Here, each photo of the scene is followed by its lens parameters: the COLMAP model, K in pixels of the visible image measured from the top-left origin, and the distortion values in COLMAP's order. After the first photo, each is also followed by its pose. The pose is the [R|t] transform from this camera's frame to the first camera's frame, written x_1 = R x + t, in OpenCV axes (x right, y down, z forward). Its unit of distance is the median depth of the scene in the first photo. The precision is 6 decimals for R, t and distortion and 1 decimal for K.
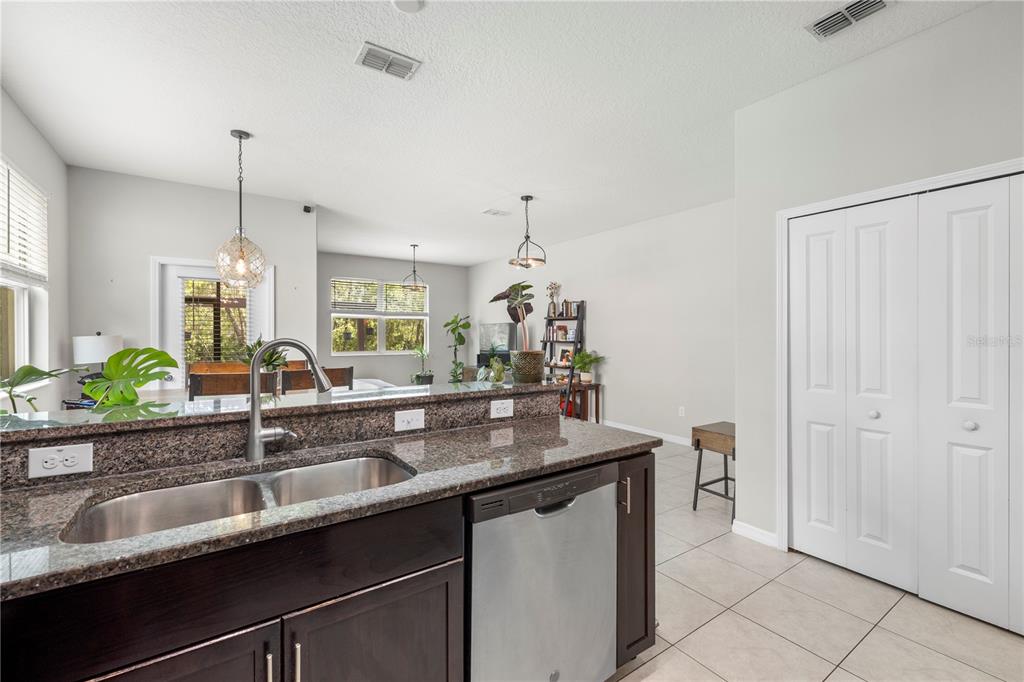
lens RADIAL K [[432.7, 0, 509.7], [0, 432.7, 337.9], [0, 0, 1]] dist [-0.001626, 0.000606]
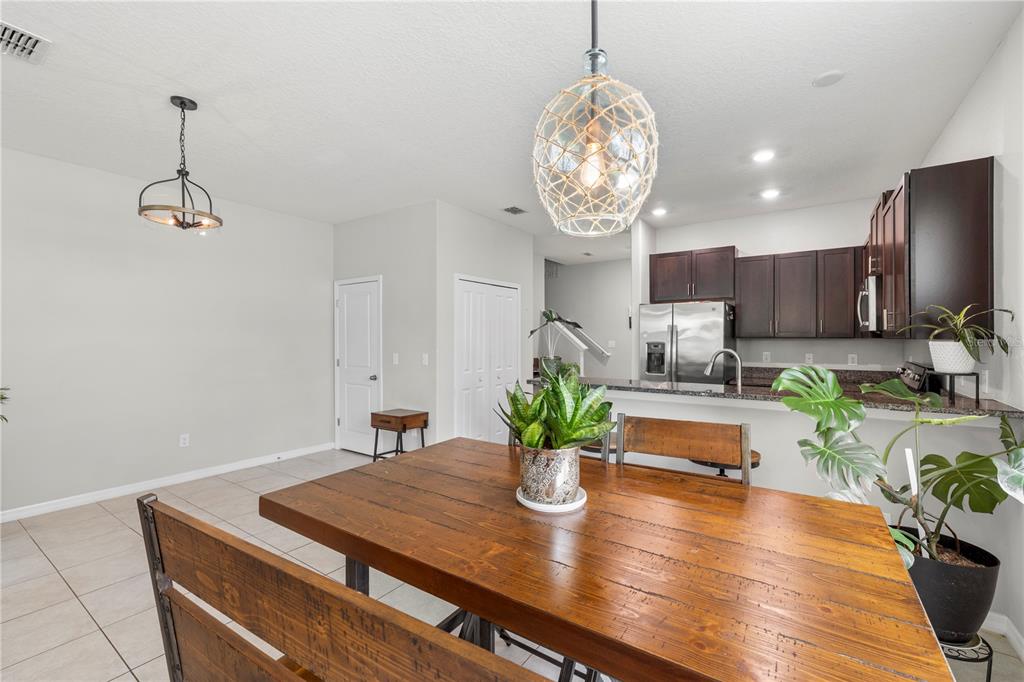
lens RADIAL K [[432.7, 0, 510.4], [0, 432.7, 338.6], [0, 0, 1]] dist [-0.001626, 0.000606]
pose [[-0.344004, 0.012676, 0.938883, -0.443208], [0.009563, 0.999904, -0.009996, -0.007390], [-0.938919, 0.005540, -0.344092, 0.569998]]
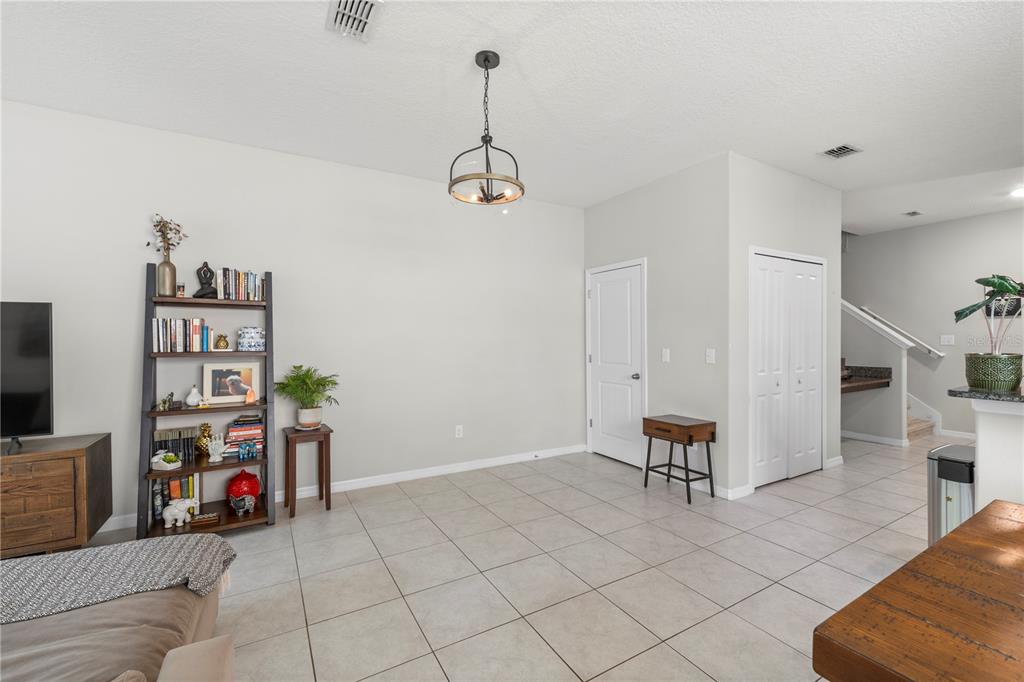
lens RADIAL K [[432.7, 0, 517.1], [0, 432.7, 344.3], [0, 0, 1]] dist [-0.001626, 0.000606]
pose [[0.079962, -0.003351, 0.996792, -0.318542], [0.005826, 0.999979, 0.002894, -0.000681], [-0.996781, 0.005576, 0.079979, 0.662663]]
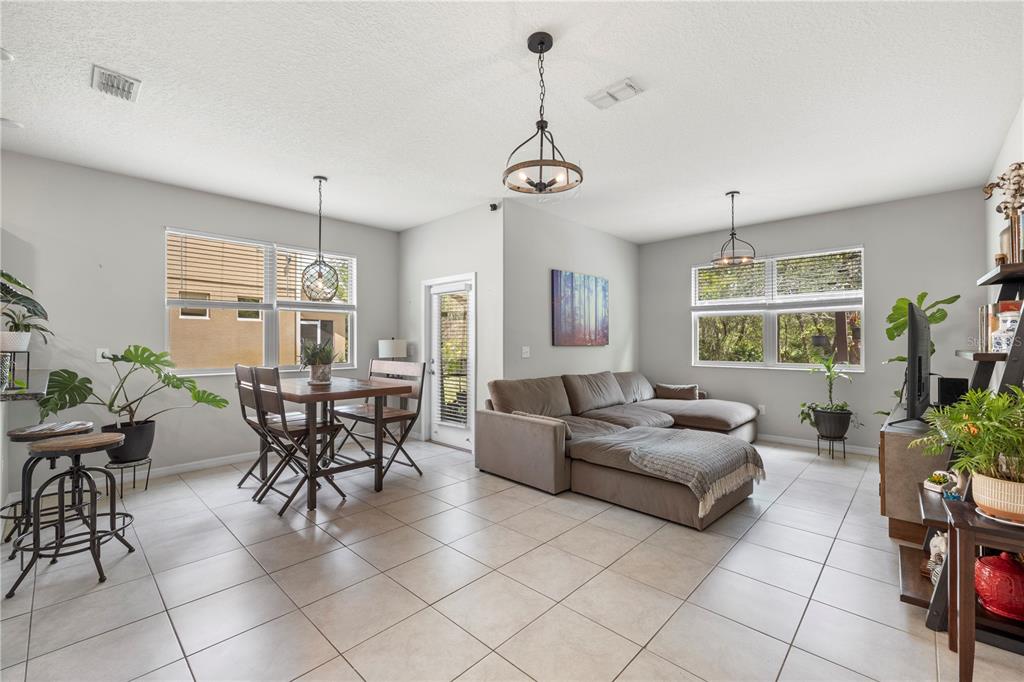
lens RADIAL K [[432.7, 0, 515.6], [0, 432.7, 340.3], [0, 0, 1]] dist [-0.001626, 0.000606]
pose [[0.203668, -0.003821, -0.979033, 0.353793], [-0.005121, 0.999975, -0.004968, 0.001531], [0.979027, 0.006026, 0.203643, 0.627304]]
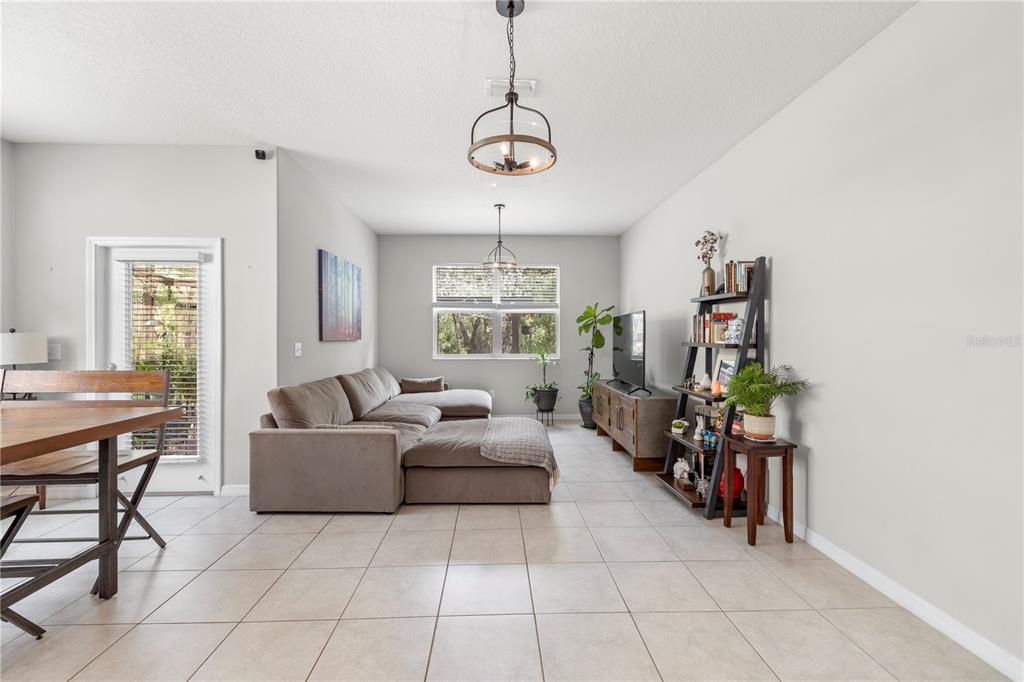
lens RADIAL K [[432.7, 0, 509.4], [0, 432.7, 338.6], [0, 0, 1]] dist [-0.001626, 0.000606]
pose [[0.841320, 0.003351, -0.540527, 0.191203], [-0.002639, 0.999994, 0.002092, 0.001019], [0.540531, -0.000333, 0.841324, 0.458024]]
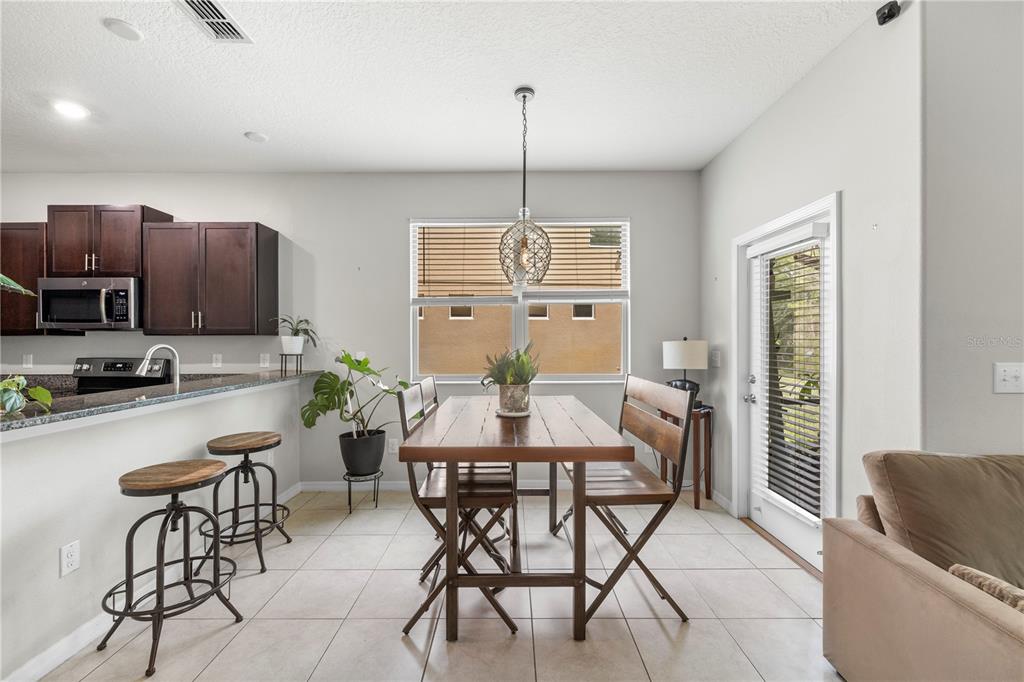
lens RADIAL K [[432.7, 0, 508.6], [0, 432.7, 340.4], [0, 0, 1]] dist [-0.001626, 0.000606]
pose [[-0.576987, 0.002304, -0.816750, 0.031029], [-0.002284, 0.999988, 0.004435, -0.005213], [0.816750, 0.004425, -0.576975, 0.695746]]
